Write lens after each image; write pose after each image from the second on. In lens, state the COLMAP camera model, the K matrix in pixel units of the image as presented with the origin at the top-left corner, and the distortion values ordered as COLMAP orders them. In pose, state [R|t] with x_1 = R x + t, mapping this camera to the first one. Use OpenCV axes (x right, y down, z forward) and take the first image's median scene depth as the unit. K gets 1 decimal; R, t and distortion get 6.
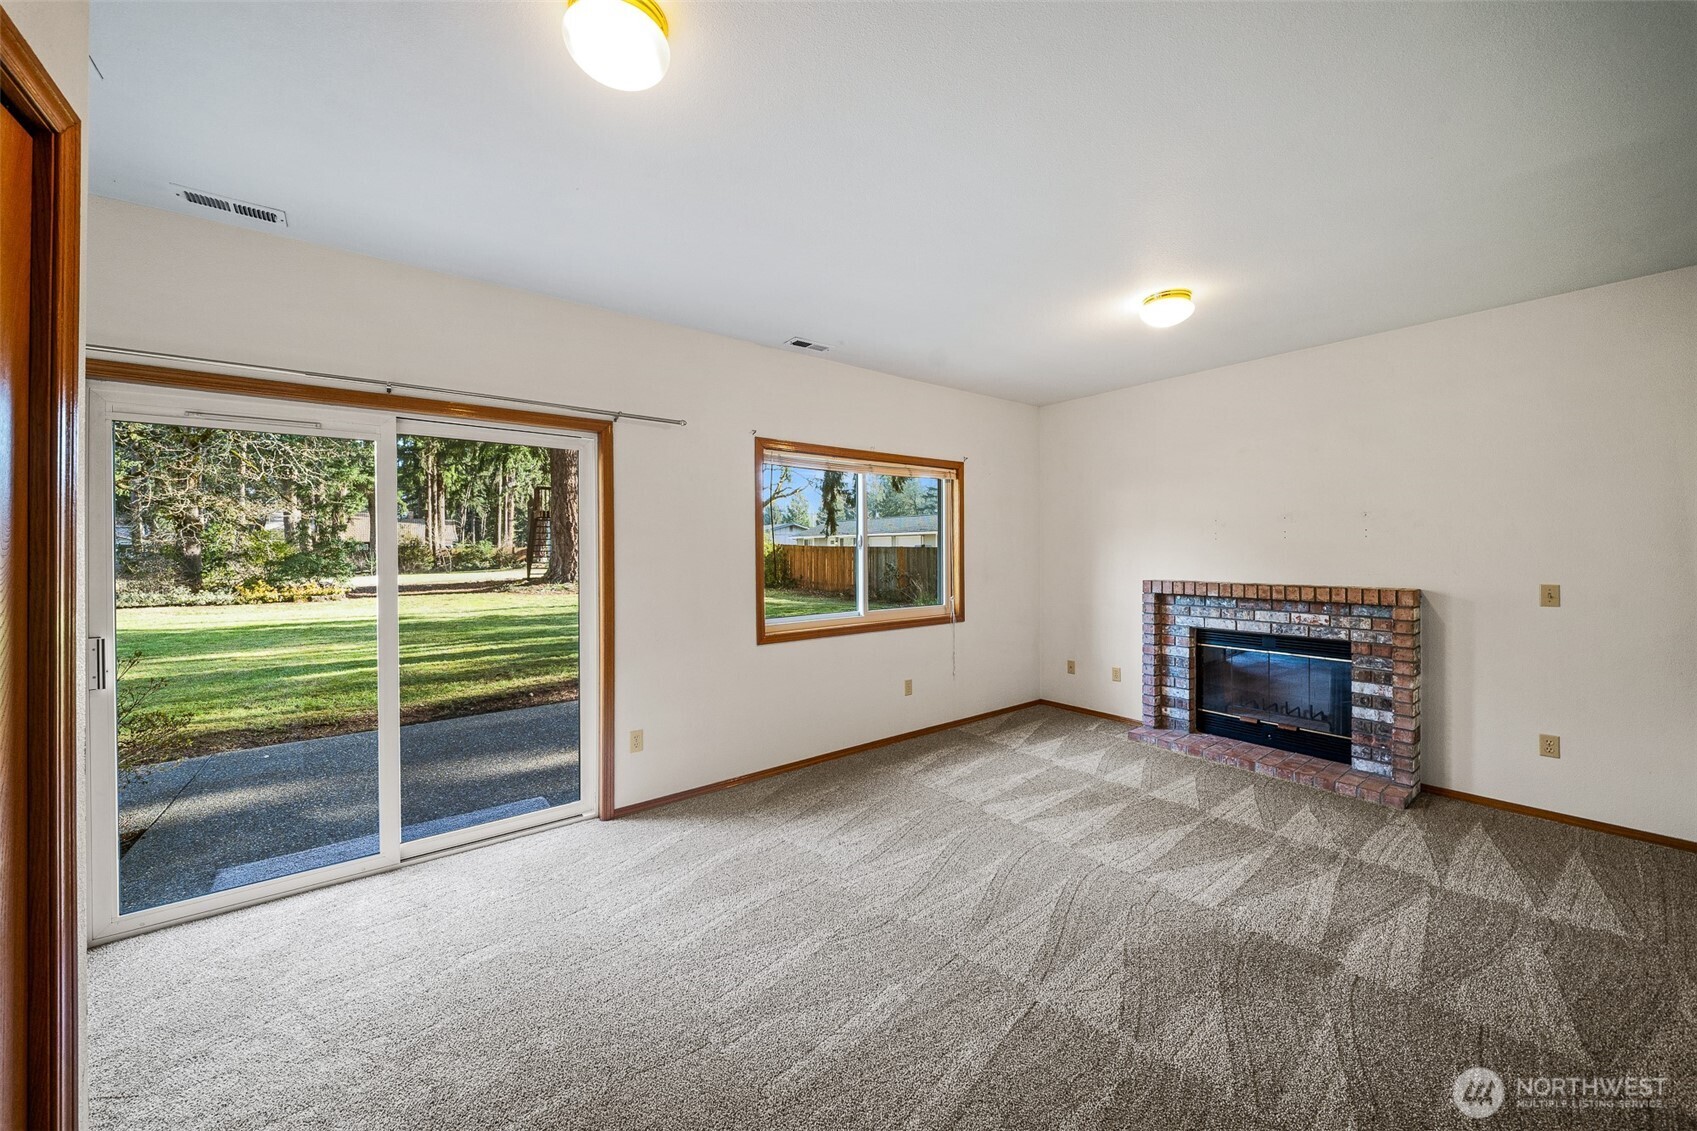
lens RADIAL K [[597.3, 0, 836.2], [0, 597.3, 548.6], [0, 0, 1]] dist [0.007264, -0.004236]
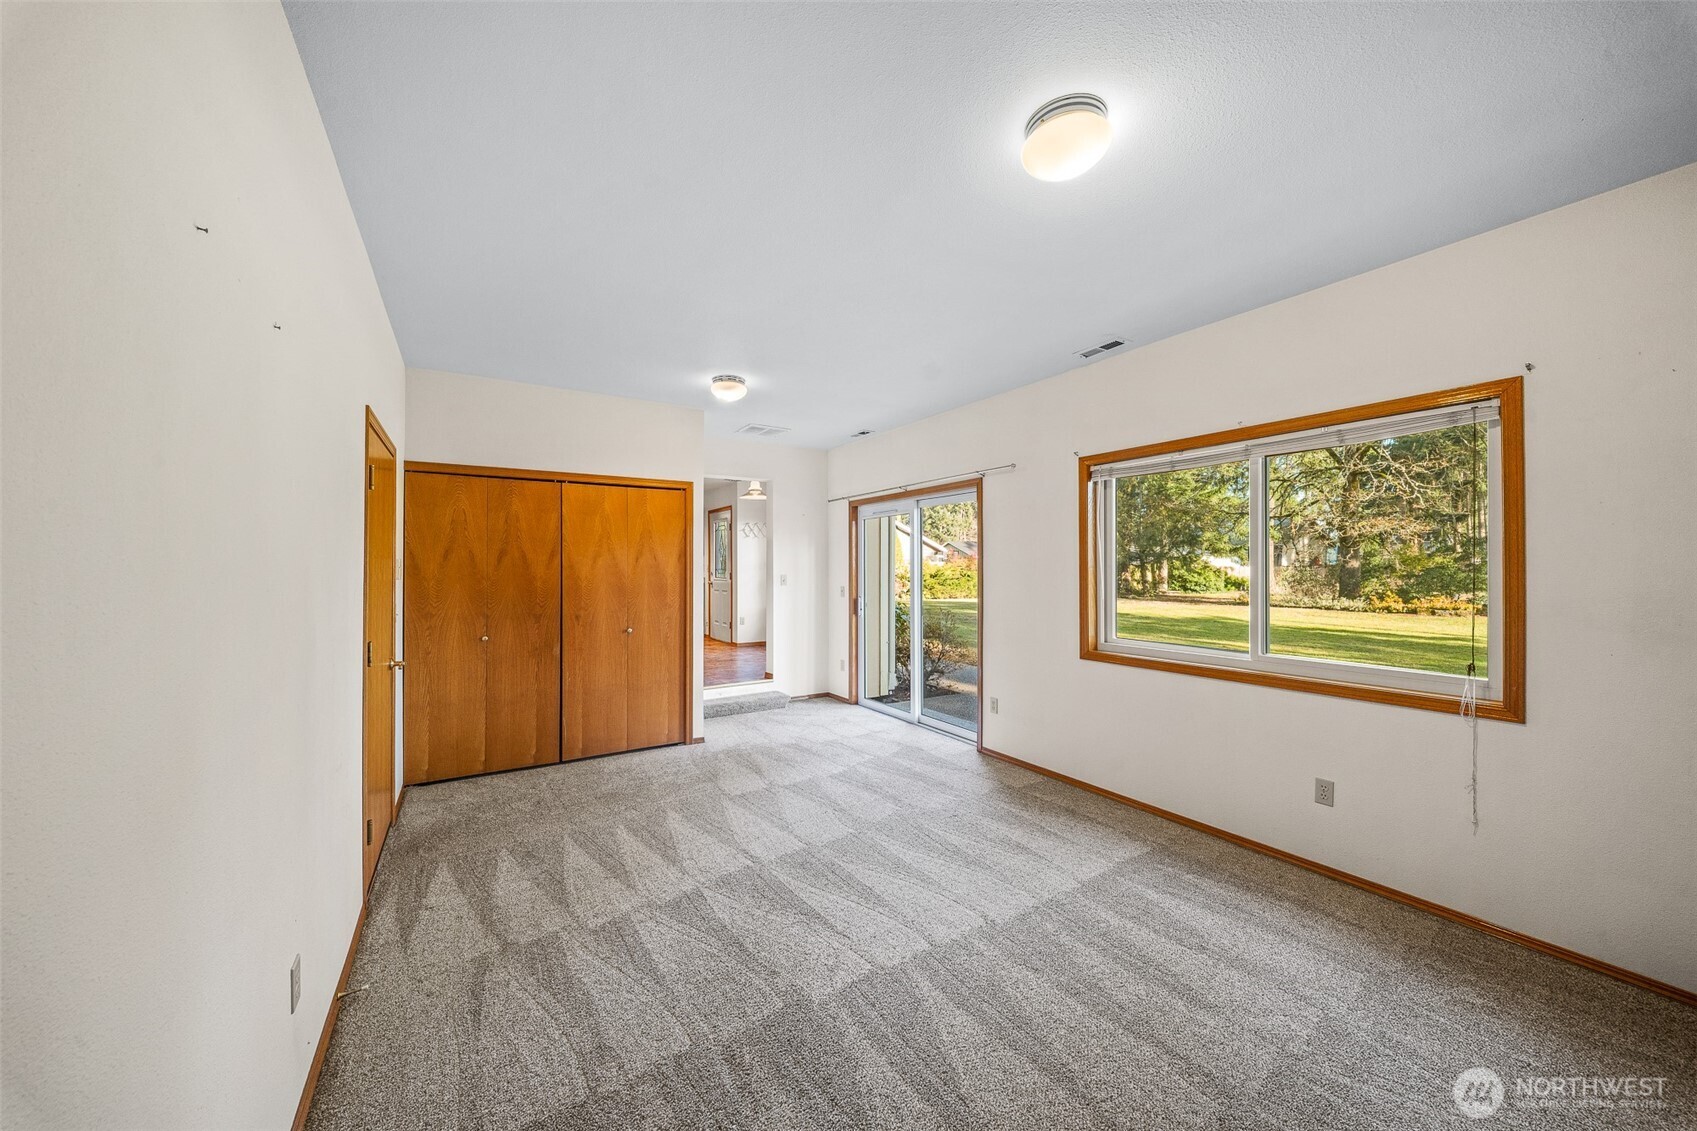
lens RADIAL K [[597.3, 0, 853.3], [0, 597.3, 563.8], [0, 0, 1]] dist [0.007264, -0.004236]
pose [[-0.080530, 0.000645, -0.996752, 0.901104], [0.004510, 0.999990, 0.000282, -0.004293], [0.996742, -0.004472, -0.080533, 0.669487]]
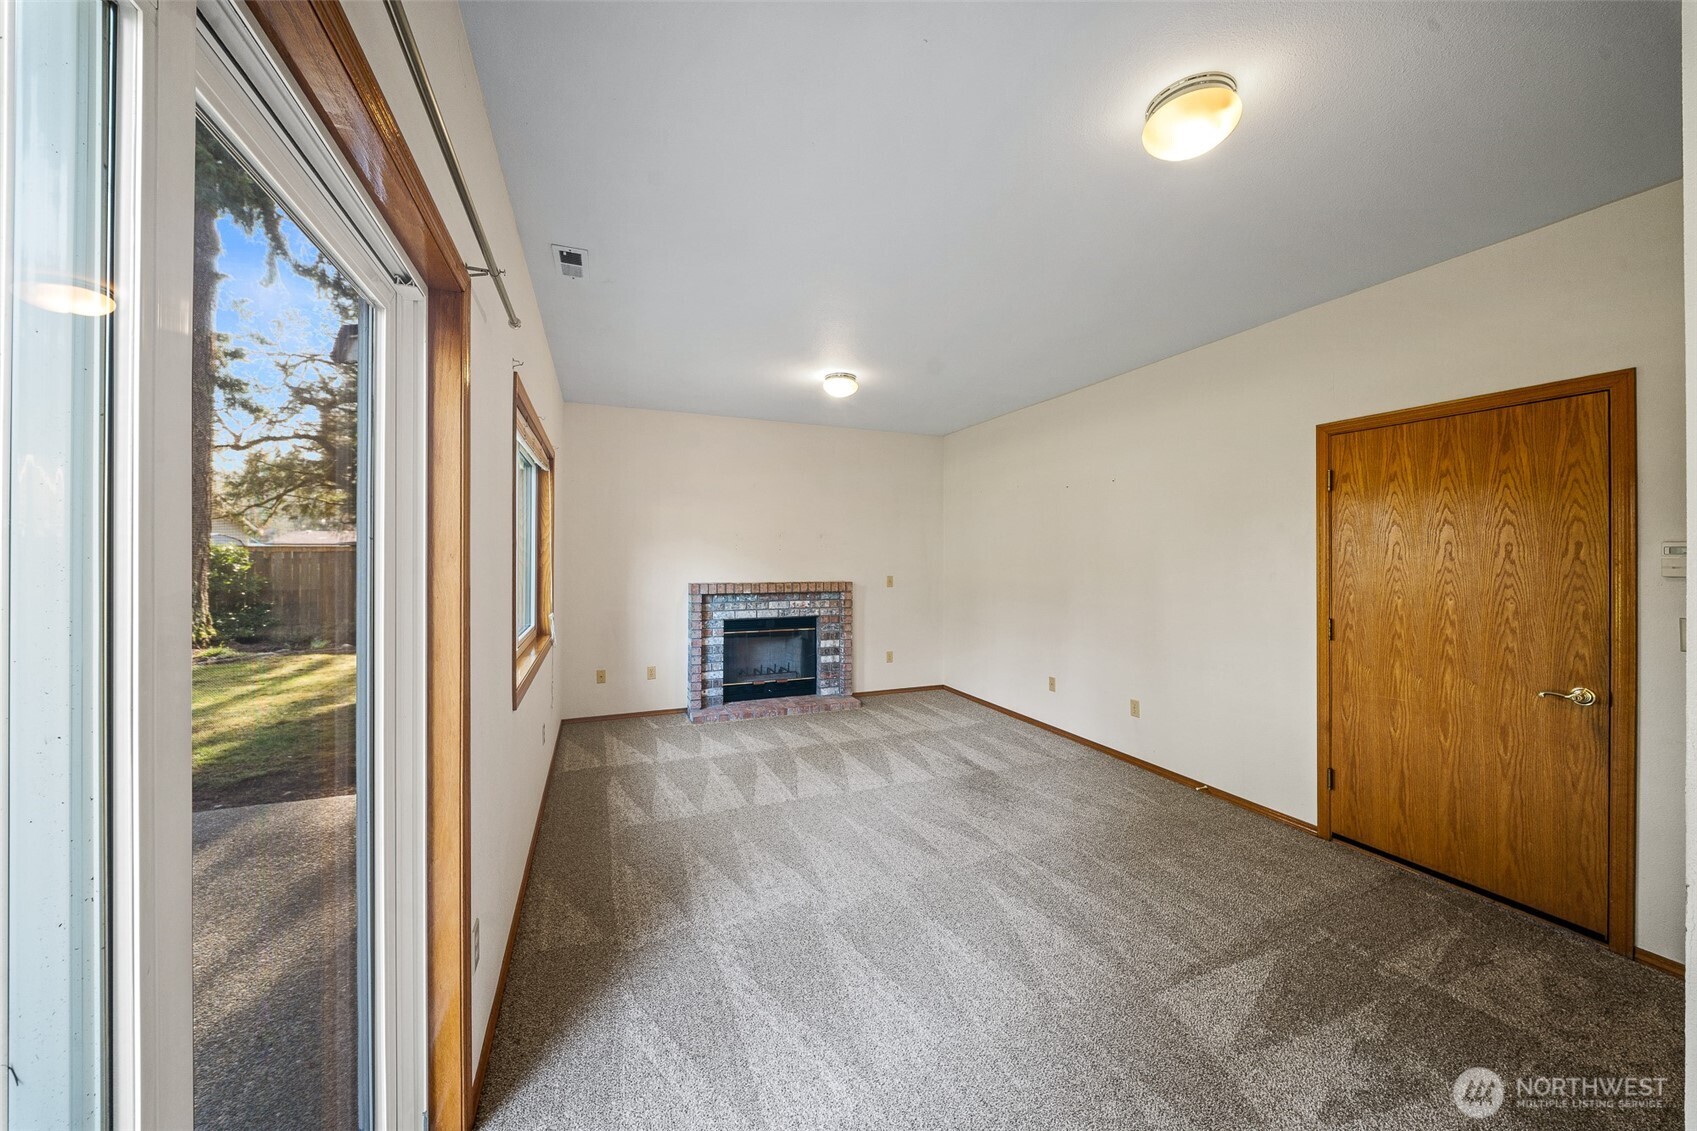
lens RADIAL K [[597.3, 0, 834.4], [0, 597.3, 562.2], [0, 0, 1]] dist [0.007264, -0.004236]
pose [[0.279590, -0.006460, 0.960098, -0.575436], [-0.005609, 0.999949, 0.008362, -0.000316], [-0.960103, -0.007723, 0.279540, 0.464915]]
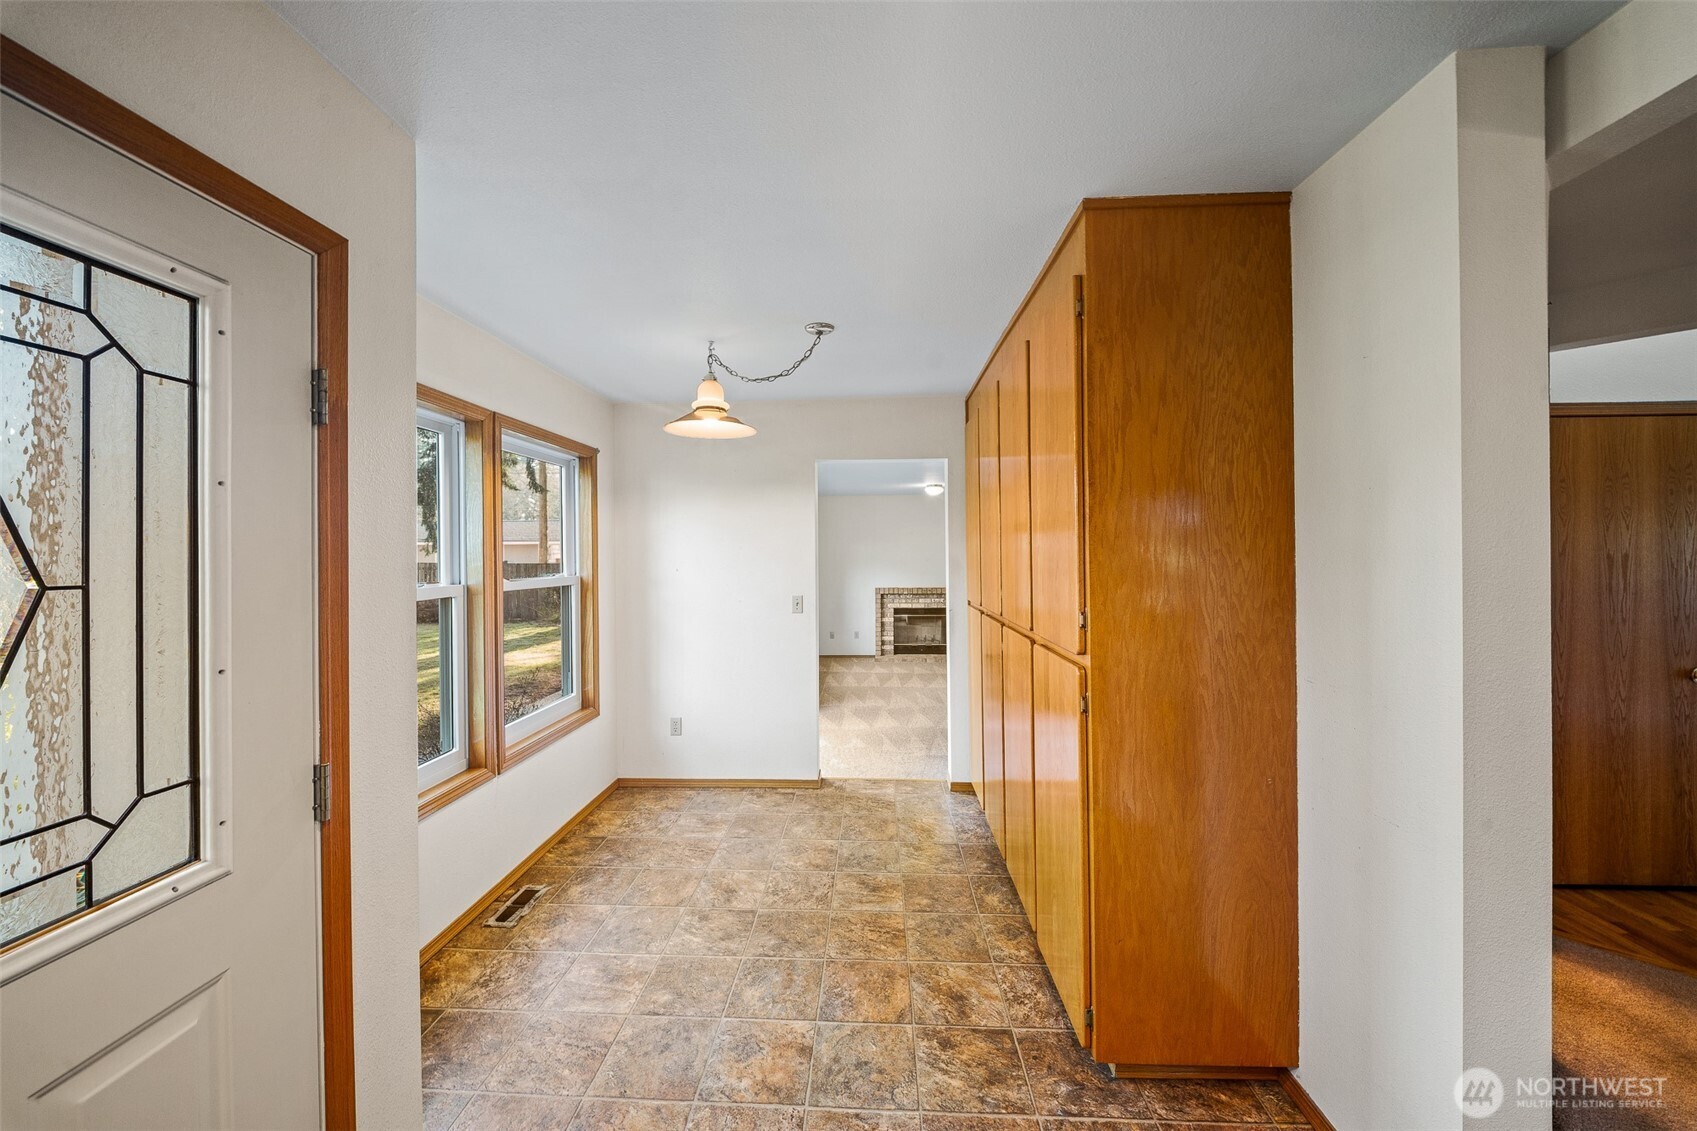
lens RADIAL K [[597.3, 0, 848.8], [0, 597.3, 563.9], [0, 0, 1]] dist [0.007264, -0.004236]
pose [[0.648168, 0.000846, 0.761496, -1.323627], [-0.002712, 0.999996, 0.001197, -0.040331], [-0.761492, -0.002840, 0.648168, -0.354598]]
